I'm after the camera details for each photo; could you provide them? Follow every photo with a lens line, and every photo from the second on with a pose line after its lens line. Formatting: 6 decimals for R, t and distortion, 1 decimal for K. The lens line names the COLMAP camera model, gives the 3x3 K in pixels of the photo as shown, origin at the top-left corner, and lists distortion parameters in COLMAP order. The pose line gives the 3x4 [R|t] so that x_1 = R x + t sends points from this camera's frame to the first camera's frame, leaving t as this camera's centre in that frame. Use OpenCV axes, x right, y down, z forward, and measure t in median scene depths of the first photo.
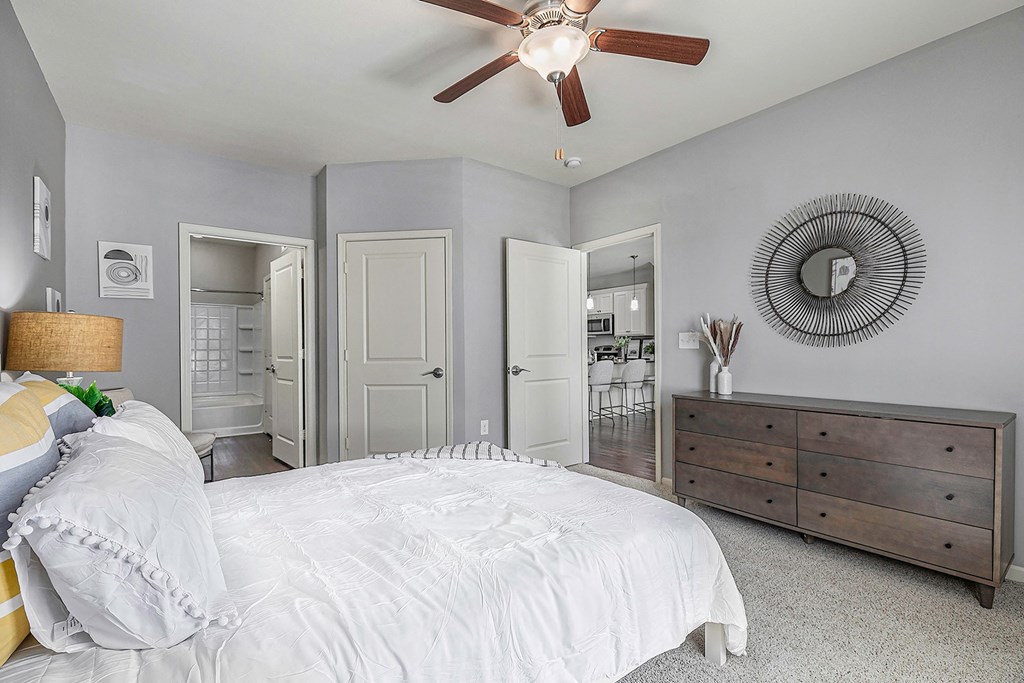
lens RADIAL K [[463.9, 0, 509.5], [0, 463.9, 347.9], [0, 0, 1]] dist [0.002768, 0.000096]
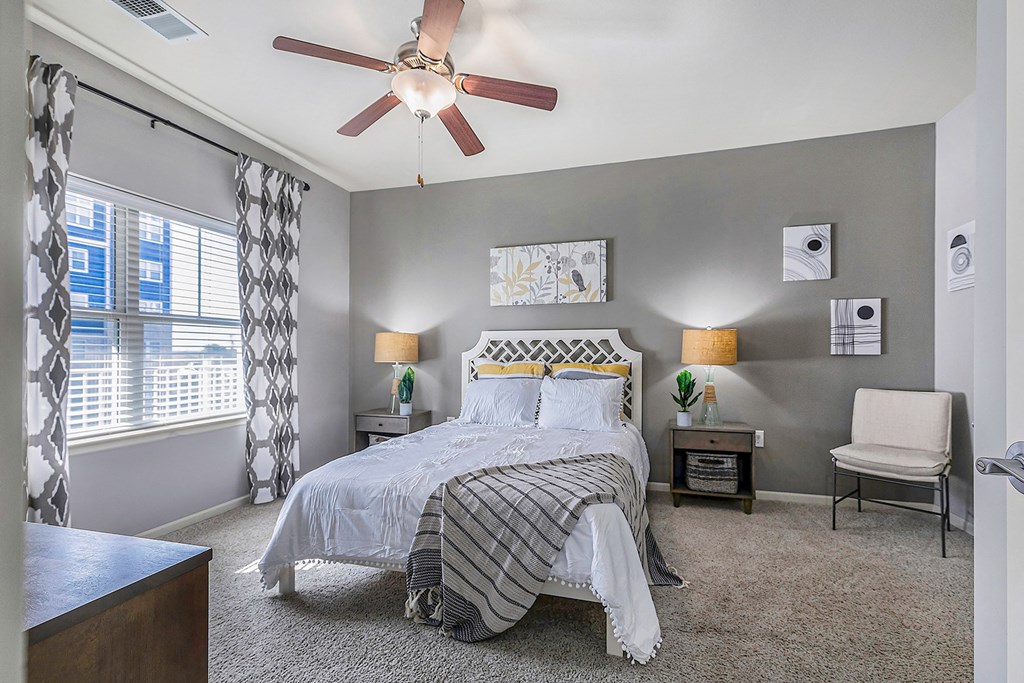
lens RADIAL K [[443.6, 0, 526.0], [0, 443.6, 353.5], [0, 0, 1]] dist [-0.000023, -0.000550]
pose [[-0.791528, 0.007132, -0.611091, 0.361730], [0.006838, 0.999973, 0.002814, 0.005280], [0.611094, -0.001952, -0.791556, 1.316966]]
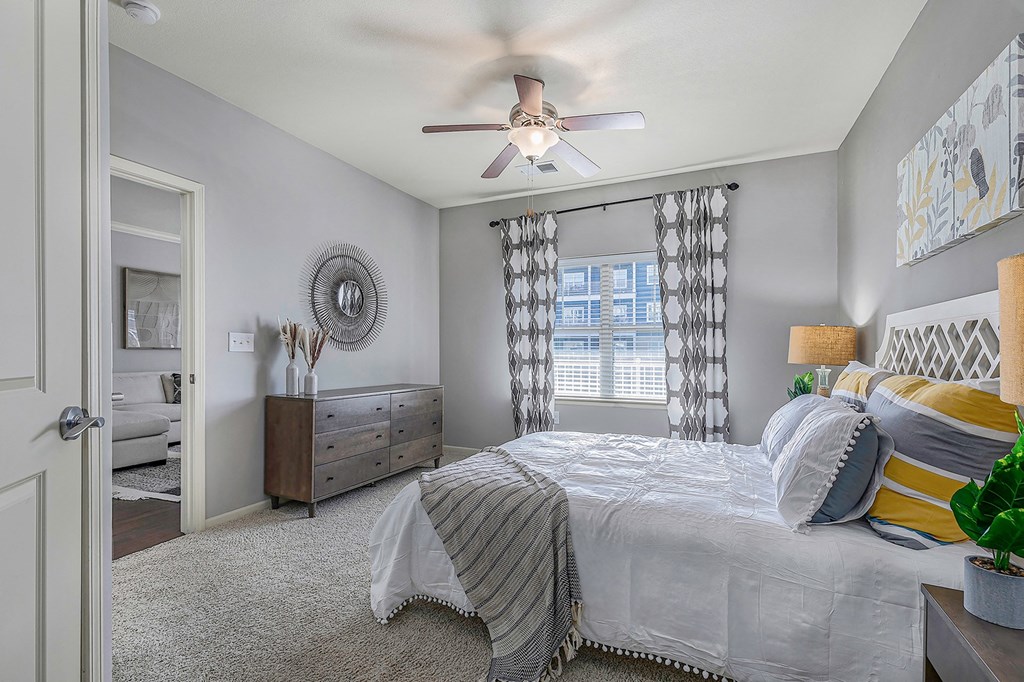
lens RADIAL K [[463.9, 0, 509.5], [0, 463.9, 347.4], [0, 0, 1]] dist [0.002768, 0.000096]
pose [[-0.471447, 0.013527, 0.881791, -0.717711], [0.001851, 0.999895, -0.014349, 0.008326], [-0.881892, -0.005133, -0.471423, 1.135763]]
